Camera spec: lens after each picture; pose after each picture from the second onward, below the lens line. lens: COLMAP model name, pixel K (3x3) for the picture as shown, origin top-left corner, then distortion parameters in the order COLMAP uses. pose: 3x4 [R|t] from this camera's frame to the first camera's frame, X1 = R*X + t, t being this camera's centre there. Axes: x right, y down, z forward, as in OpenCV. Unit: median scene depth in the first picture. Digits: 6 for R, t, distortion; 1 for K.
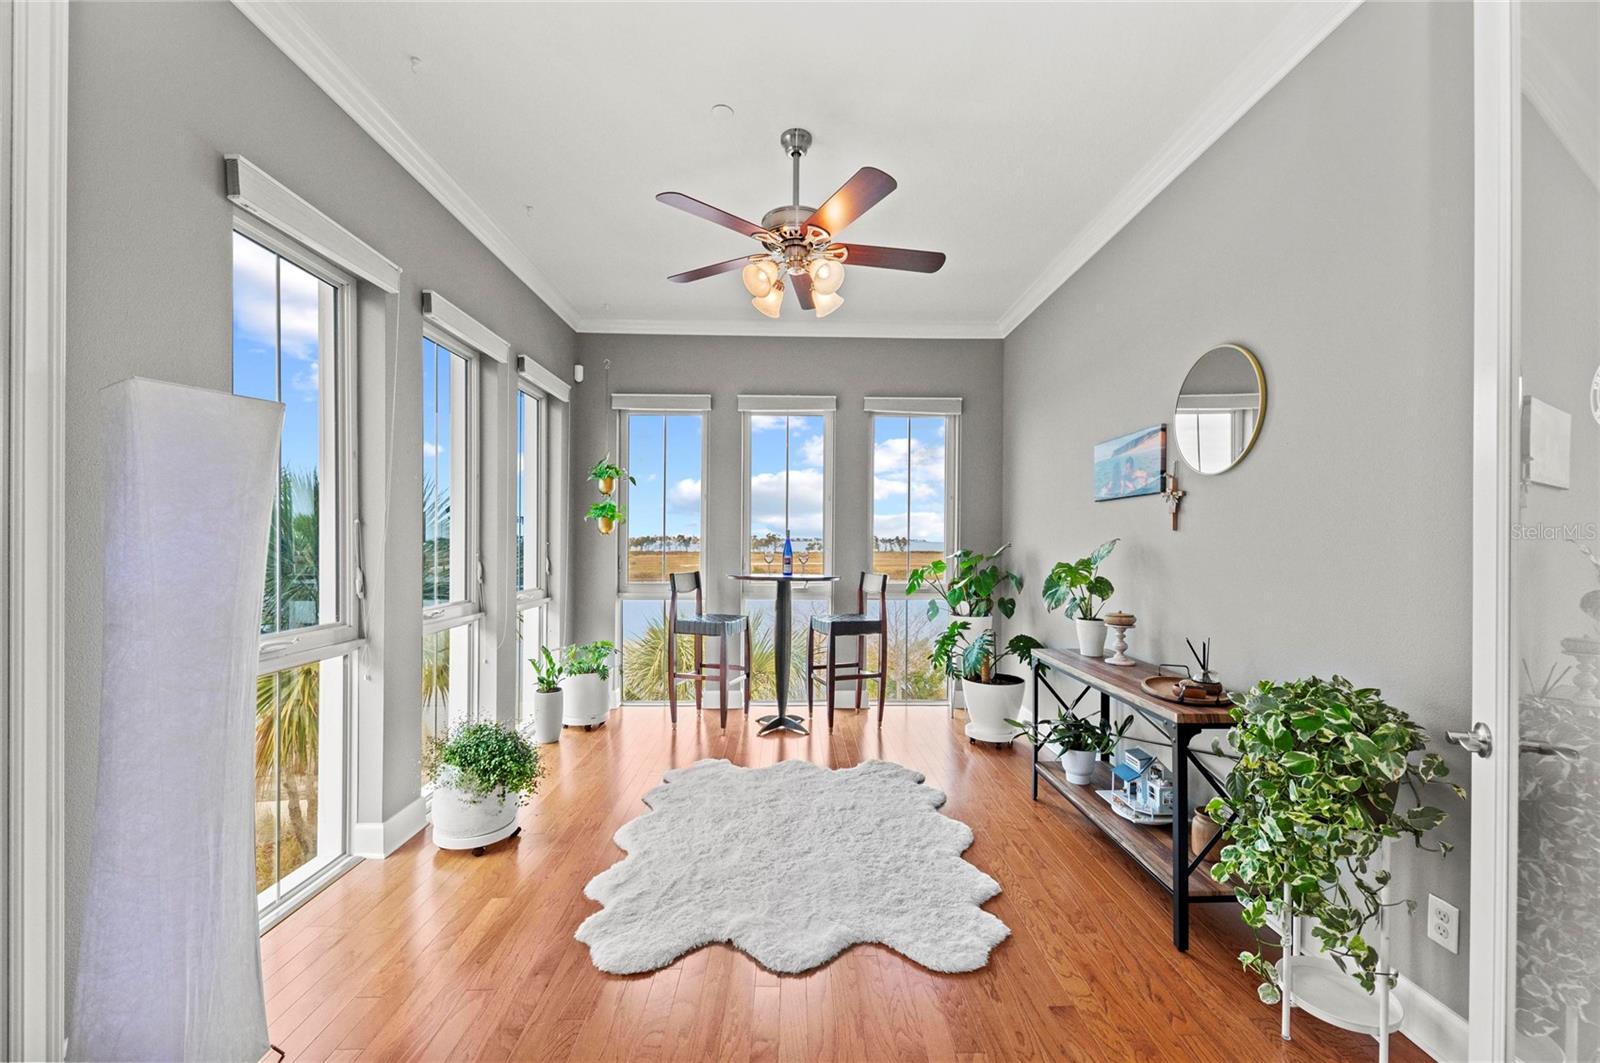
lens RADIAL K [[640.0, 0, 805.3], [0, 640.0, 541.8], [0, 0, 1]] dist [0.000453, 0.000006]
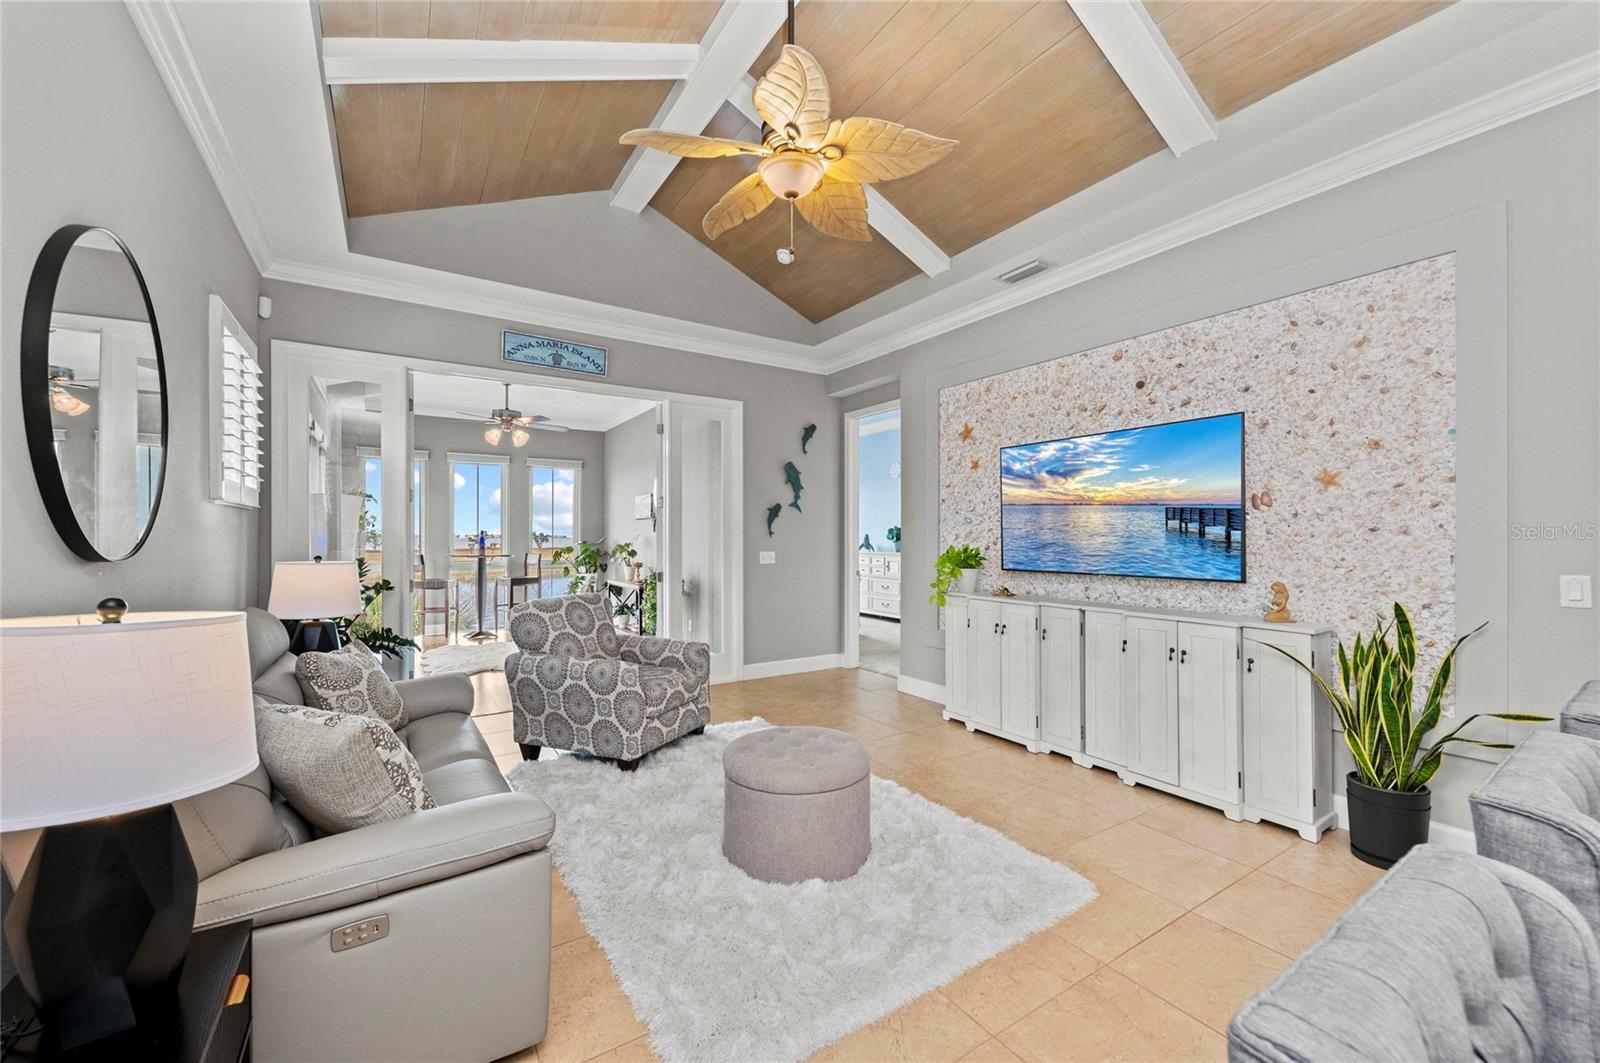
lens RADIAL K [[626.9, 0, 797.7], [0, 626.9, 536.4], [0, 0, 1]] dist [0.001066, 0.000122]
pose [[0.860801, -0.004610, 0.508920, -0.170134], [0.005149, 0.999987, 0.000349, 0.003433], [-0.508915, 0.002320, 0.860814, -1.032759]]
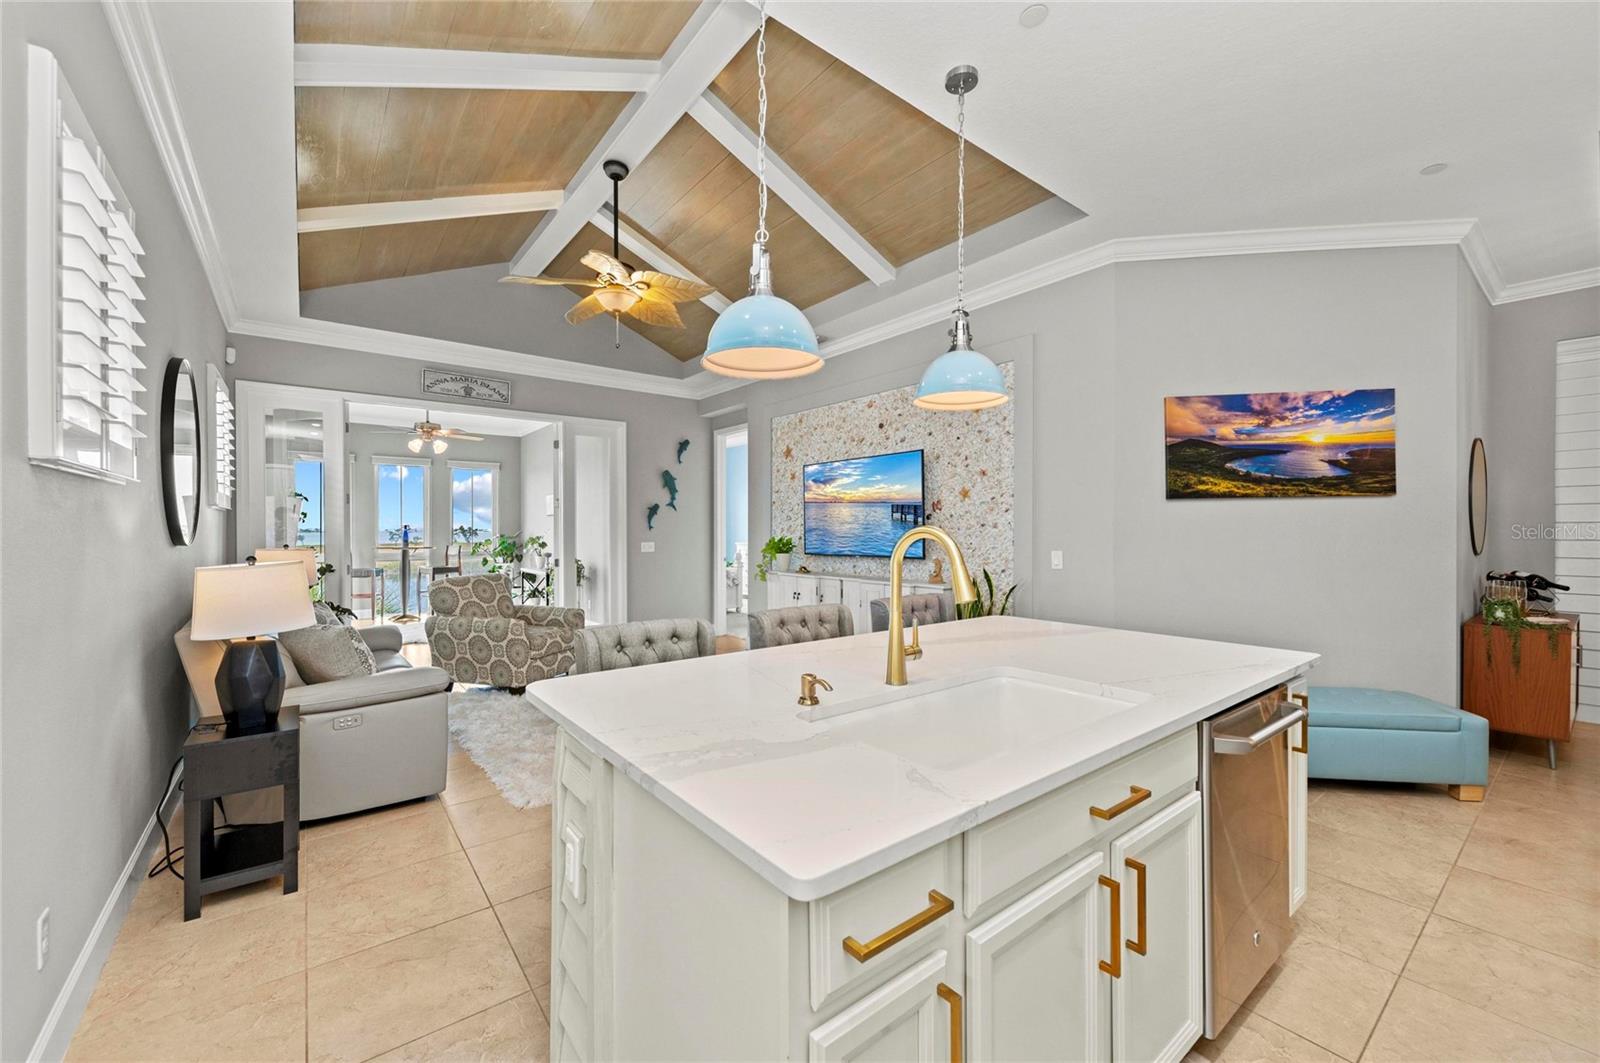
lens RADIAL K [[630.4, 0, 800.0], [0, 630.4, 531.5], [0, 0, 1]] dist [0.001552, 0.000026]
pose [[0.809024, -0.008450, 0.587715, -0.201183], [0.007435, 0.999964, 0.004142, 0.003834], [-0.587729, 0.001019, 0.809057, -1.422758]]
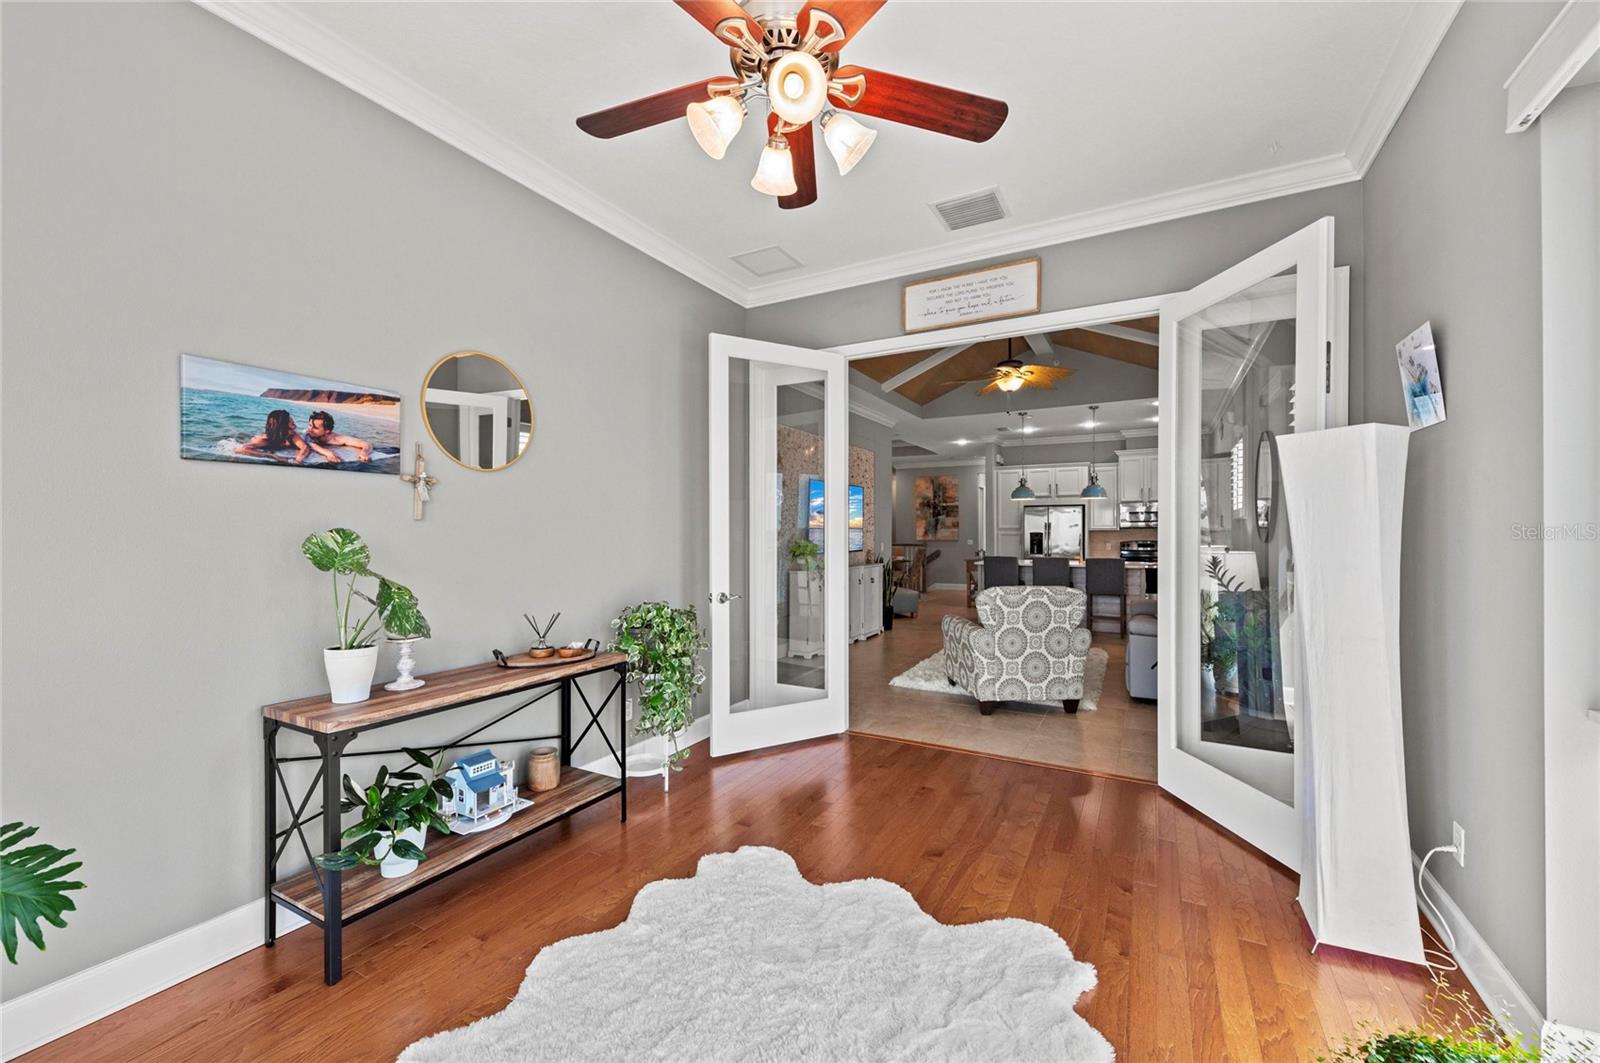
lens RADIAL K [[630.4, 0, 800.0], [0, 630.4, 531.5], [0, 0, 1]] dist [0.001552, 0.000026]
pose [[-0.852391, -0.005666, 0.522874, -0.211240], [-0.002780, 0.999976, 0.006304, -0.004546], [-0.522898, 0.003919, -0.852386, 0.902243]]
